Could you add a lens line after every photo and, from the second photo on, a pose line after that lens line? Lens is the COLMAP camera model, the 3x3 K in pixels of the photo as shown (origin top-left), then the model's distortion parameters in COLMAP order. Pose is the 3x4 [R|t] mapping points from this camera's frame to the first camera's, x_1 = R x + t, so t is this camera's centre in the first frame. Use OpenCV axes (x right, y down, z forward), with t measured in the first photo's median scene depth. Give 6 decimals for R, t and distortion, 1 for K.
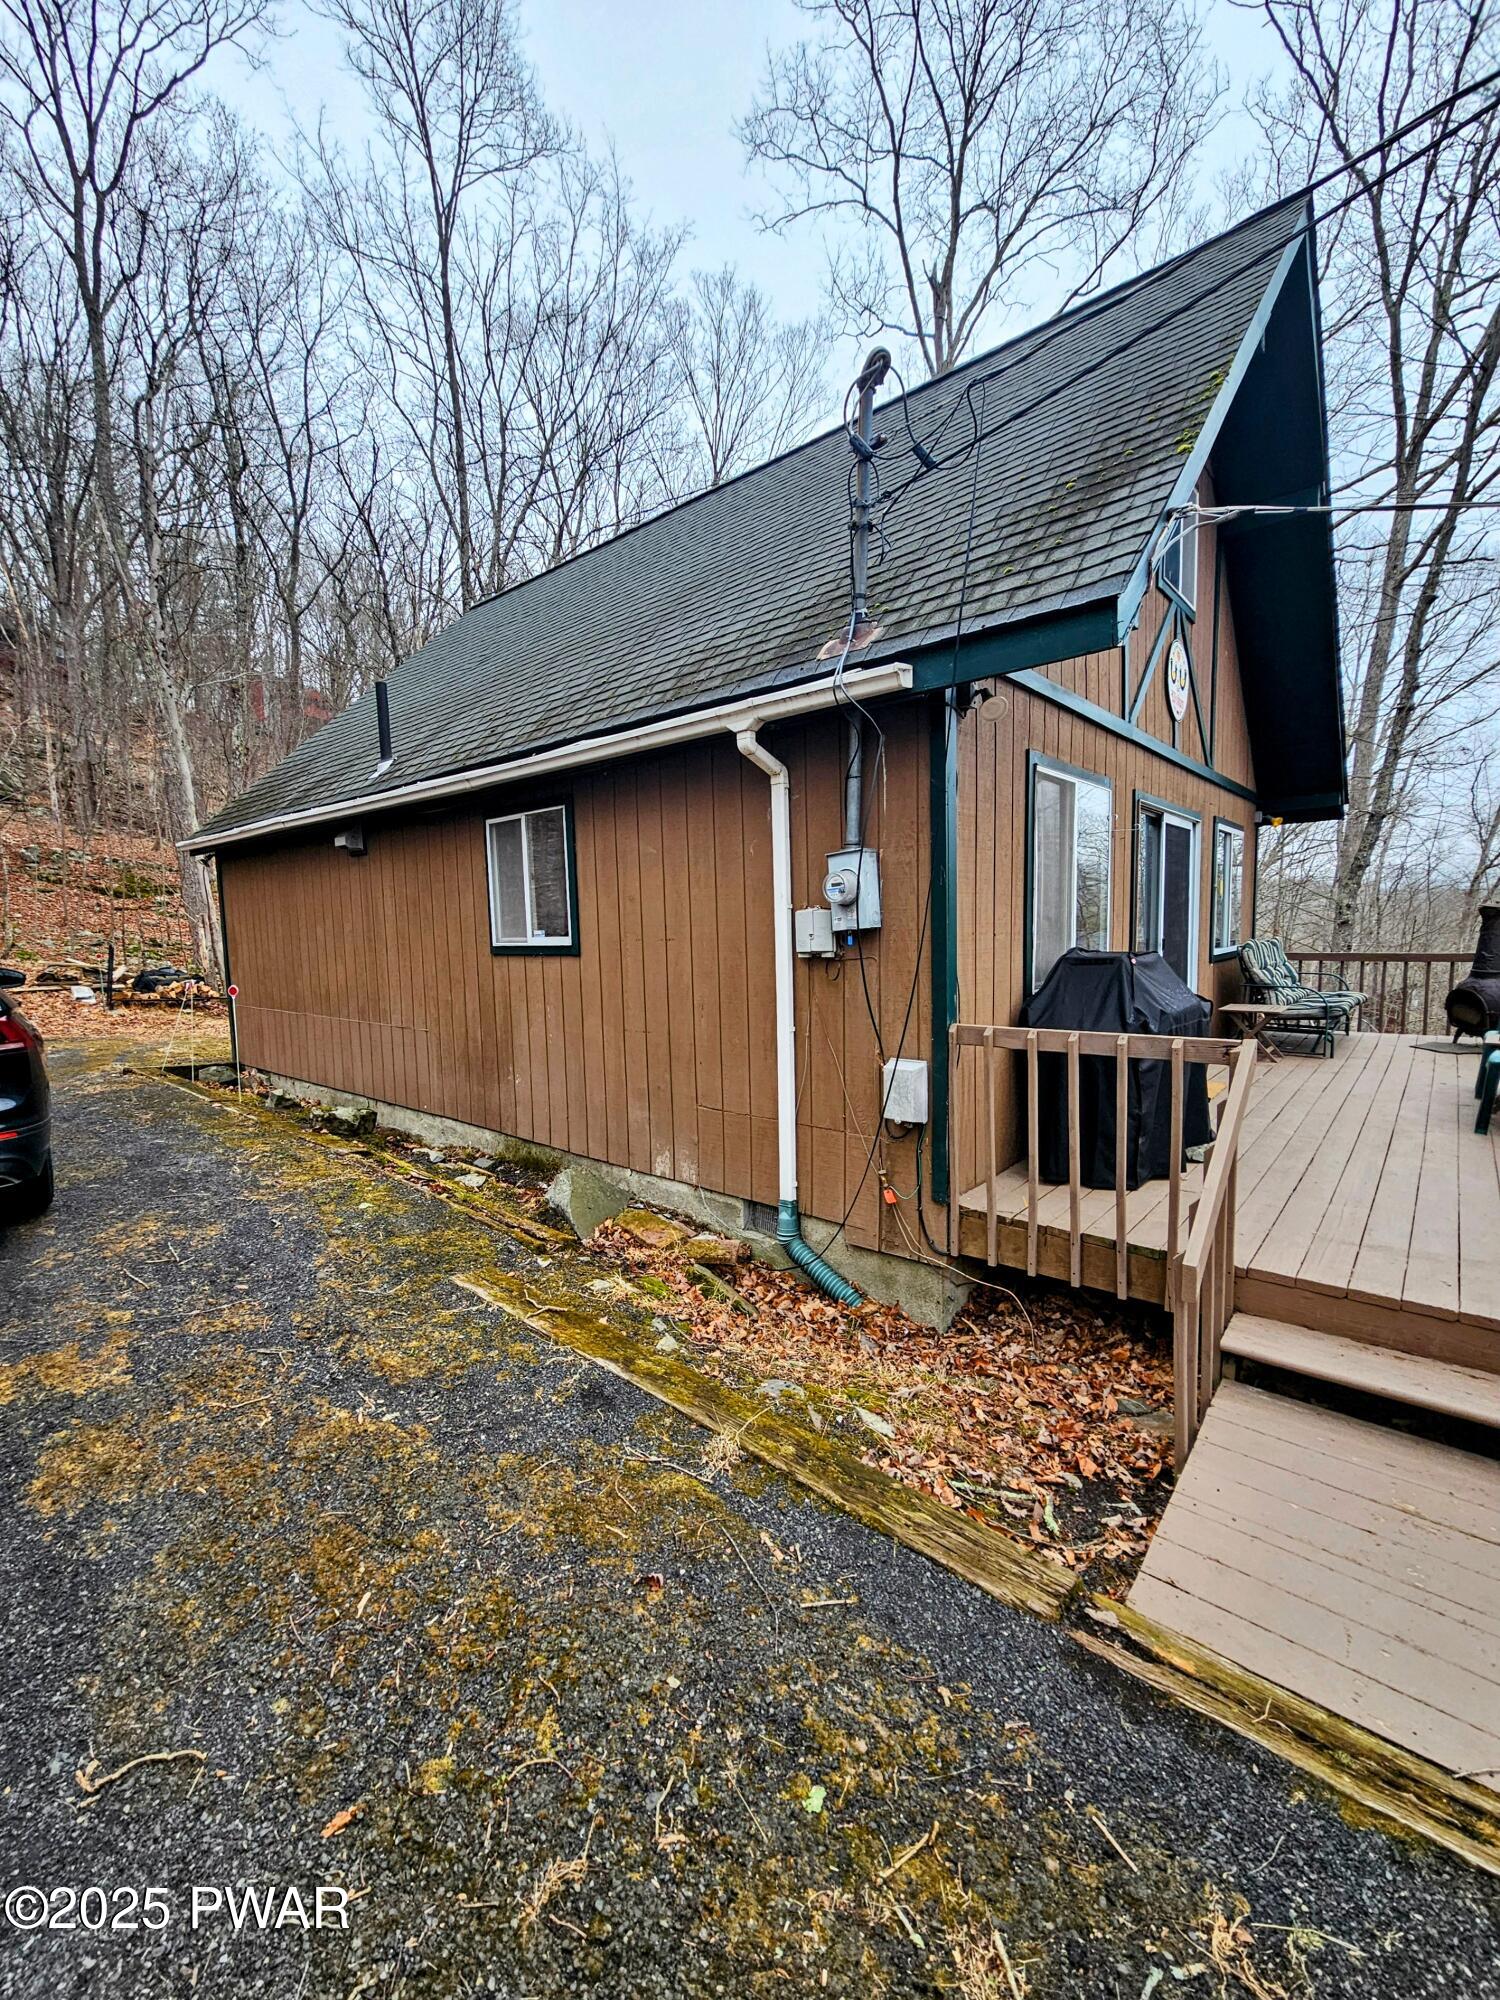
lens RADIAL K [[816.5, 0, 750.0], [0, 816.5, 1000.0], [0, 0, 1]] dist [0.001289, -0.000086]
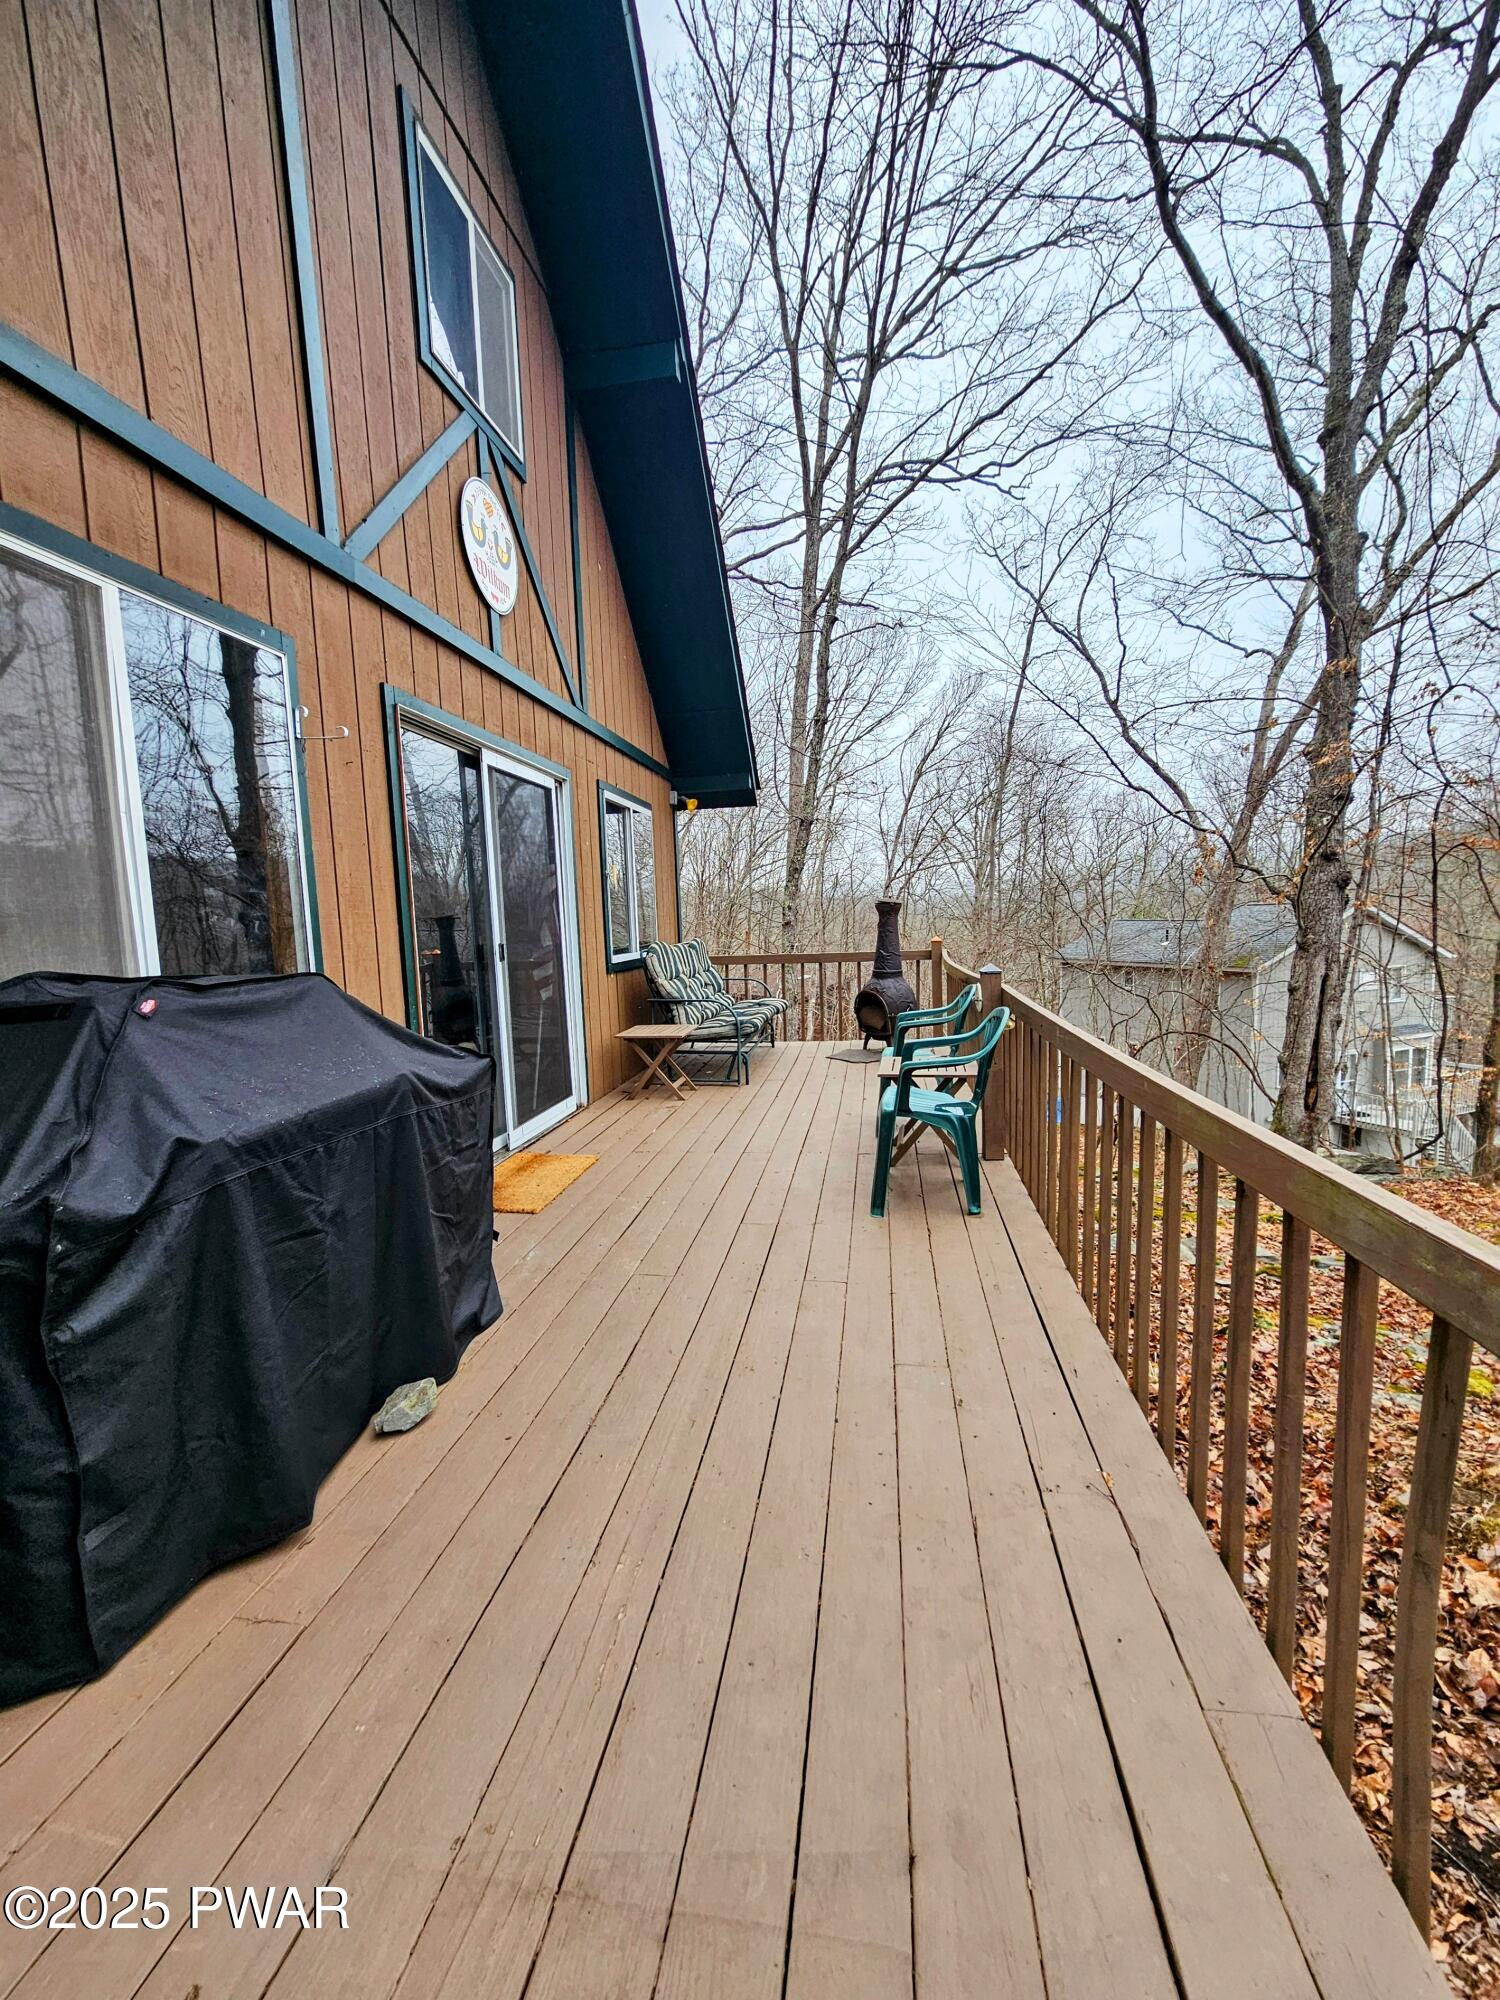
lens RADIAL K [[816.5, 0, 750.0], [0, 816.5, 1000.0], [0, 0, 1]] dist [0.001289, -0.000086]
pose [[0.850752, -0.056711, 0.522499, 0.268152], [0.060371, 0.998126, 0.010036, -0.020234], [-0.522089, 0.023006, 0.852581, 0.273870]]
